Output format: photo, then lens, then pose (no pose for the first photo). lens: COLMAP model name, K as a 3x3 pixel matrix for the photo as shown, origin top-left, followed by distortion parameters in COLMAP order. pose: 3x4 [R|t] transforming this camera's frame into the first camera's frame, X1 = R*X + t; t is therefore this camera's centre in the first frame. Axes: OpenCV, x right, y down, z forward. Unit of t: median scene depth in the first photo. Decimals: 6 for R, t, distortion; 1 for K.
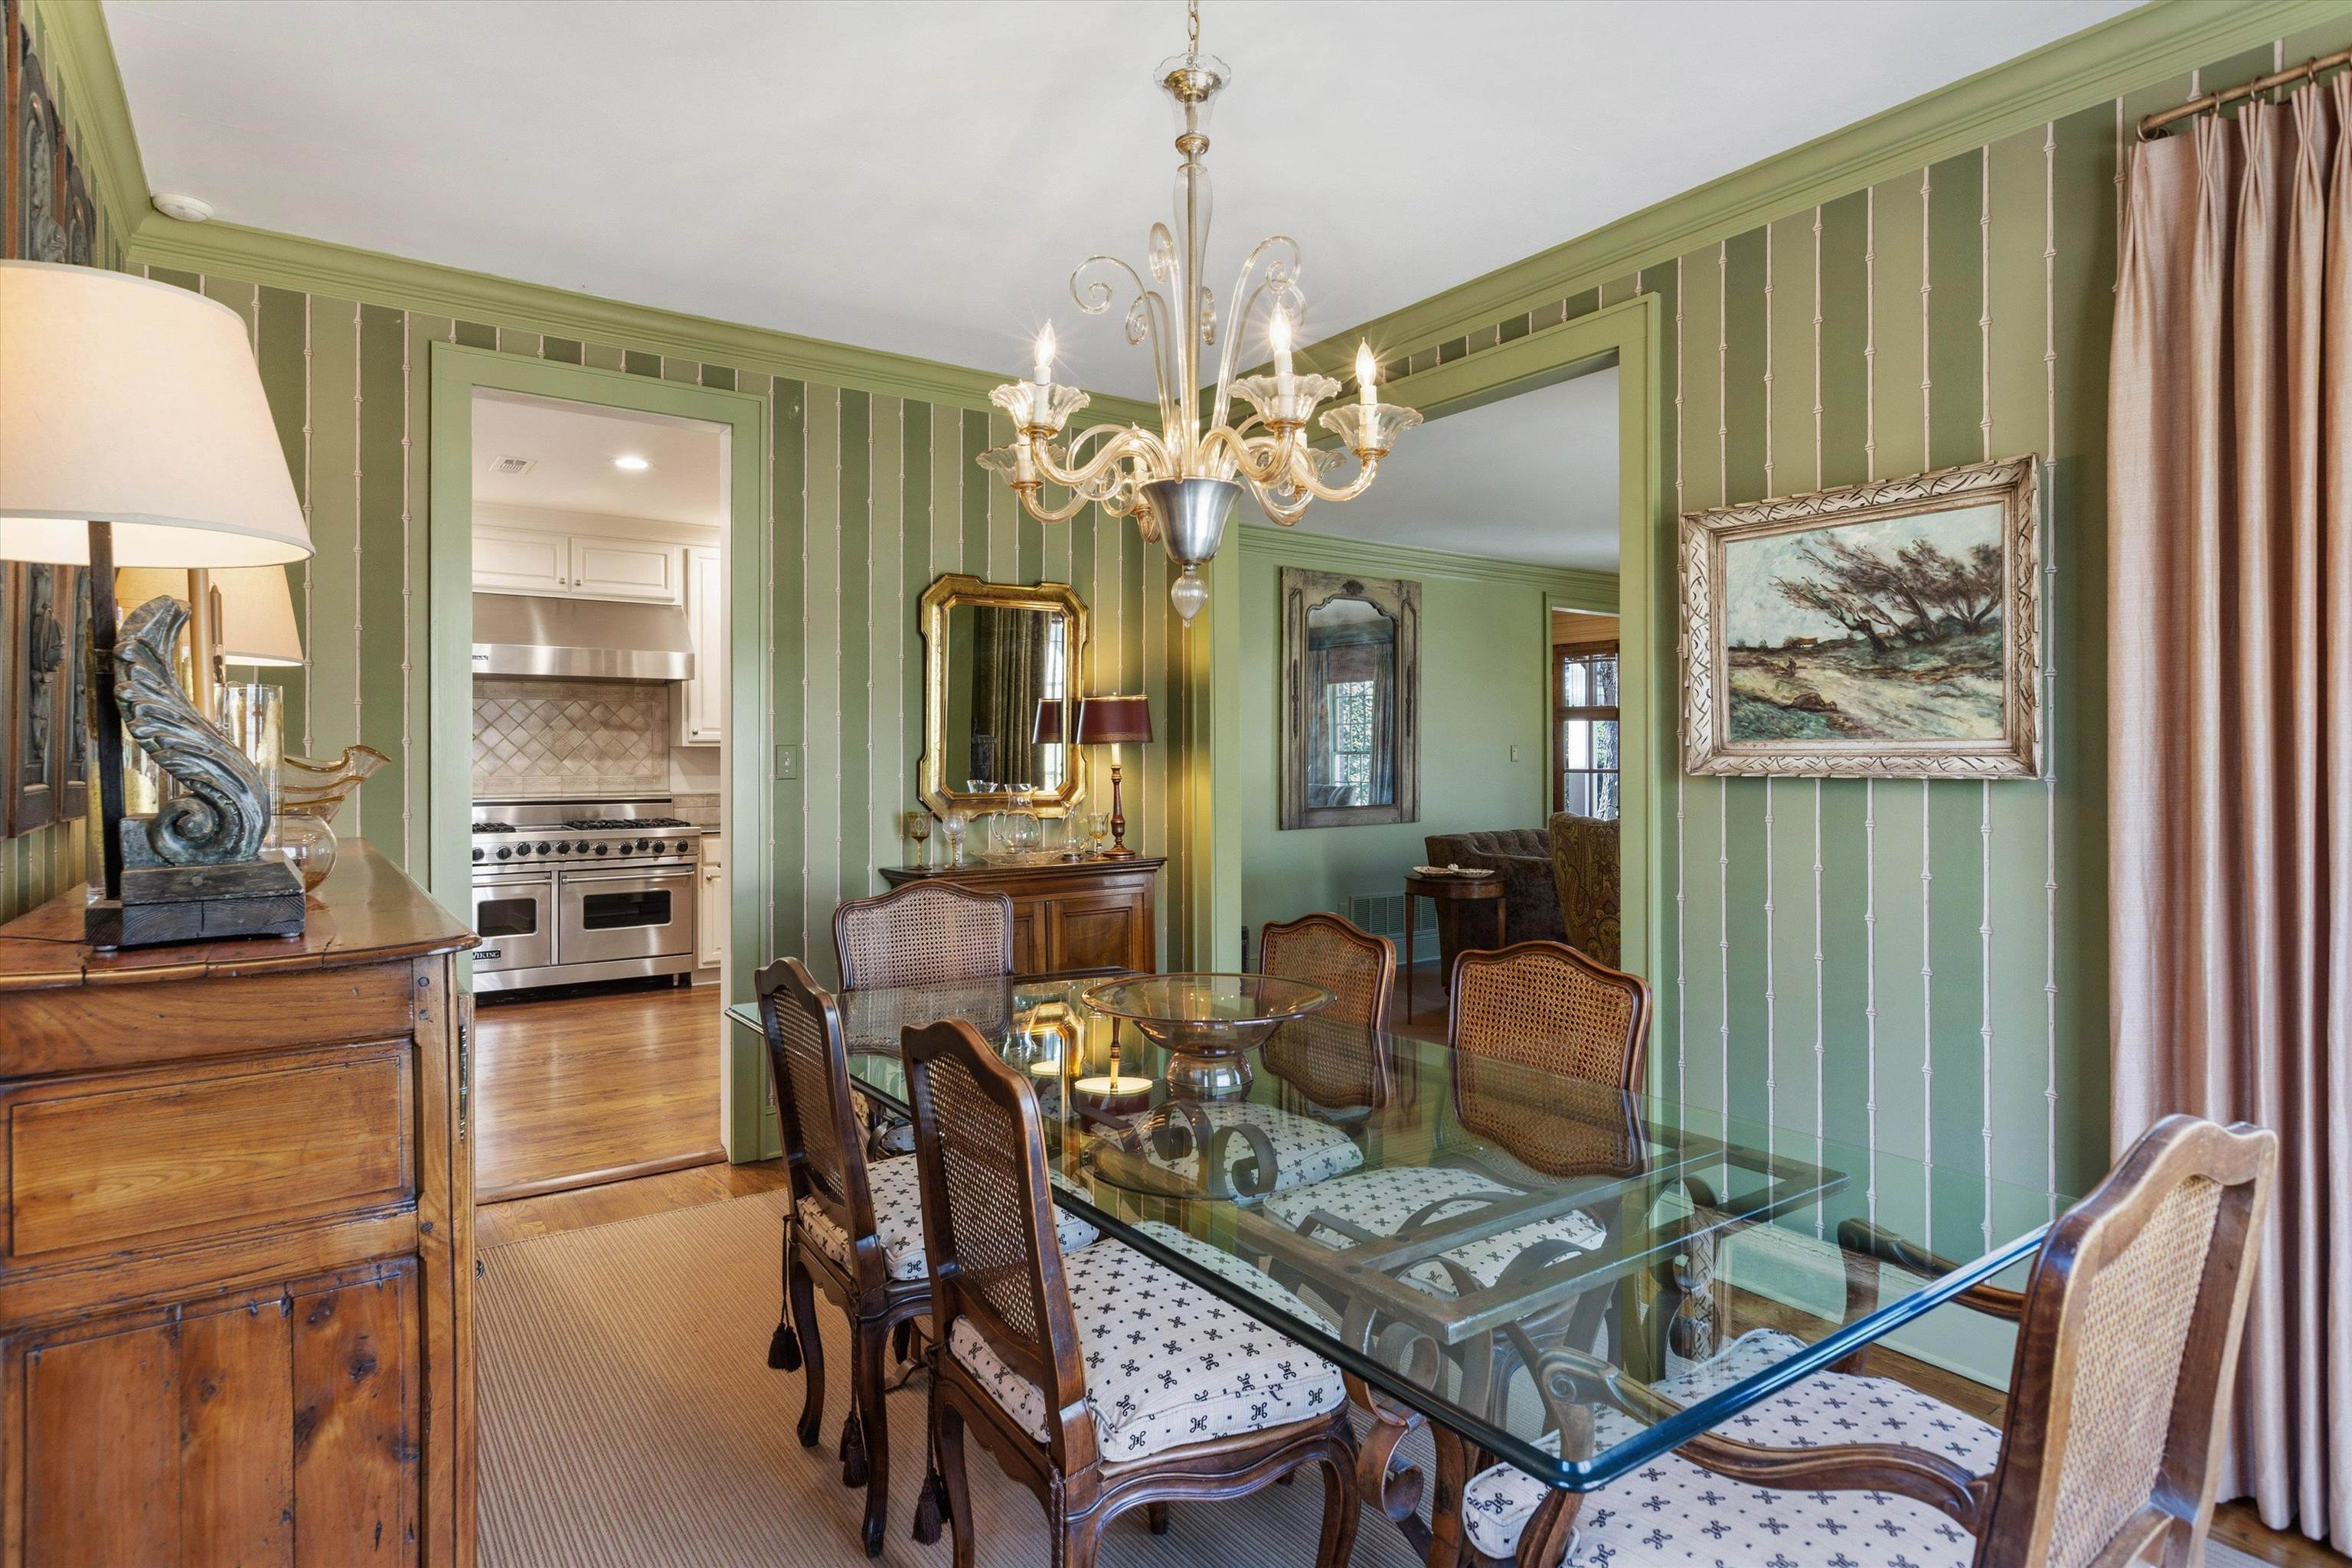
lens RADIAL K [[1248.3, 0, 1166.1], [0, 1248.3, 753.4], [0, 0, 1]] dist [0.001452, -0.001738]
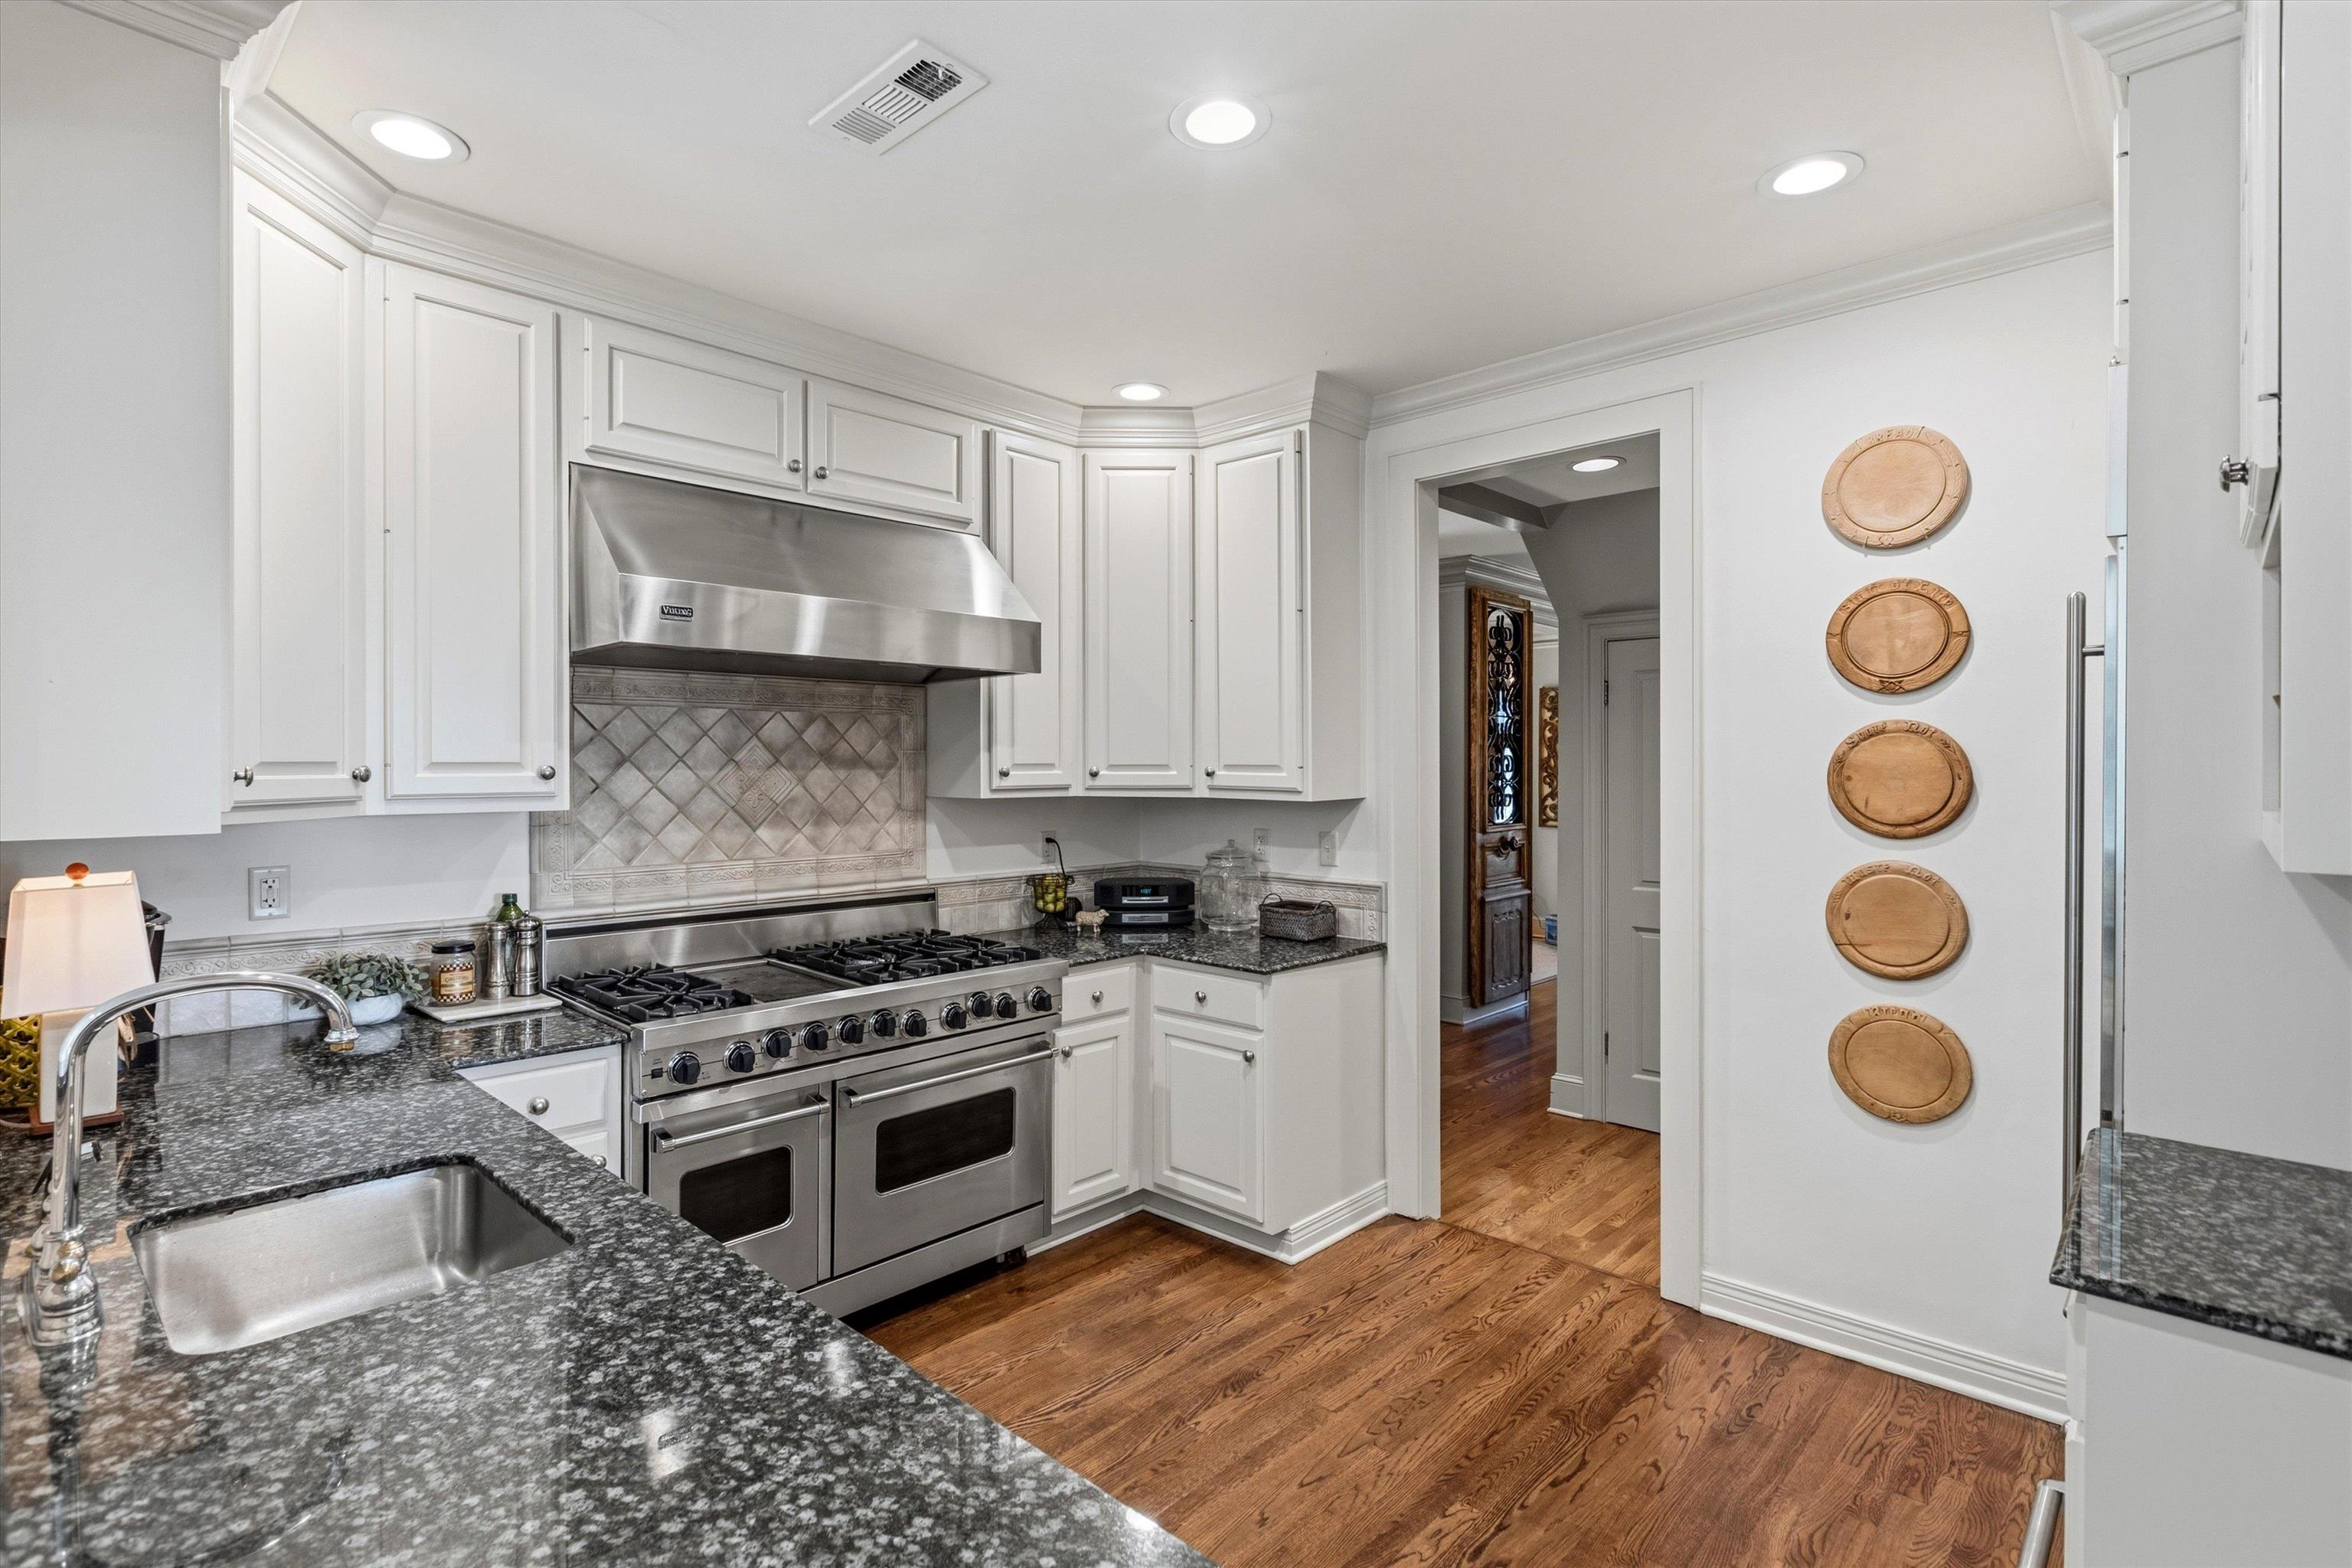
lens RADIAL K [[1101.8, 0, 1155.5], [0, 1101.8, 769.3], [0, 0, 1]] dist [-0.016903, -0.000079]
pose [[0.979502, -0.000033, 0.201433, -0.415316], [-0.001045, 0.999986, 0.005249, -0.021007], [-0.201431, -0.005352, 0.979488, 0.530933]]
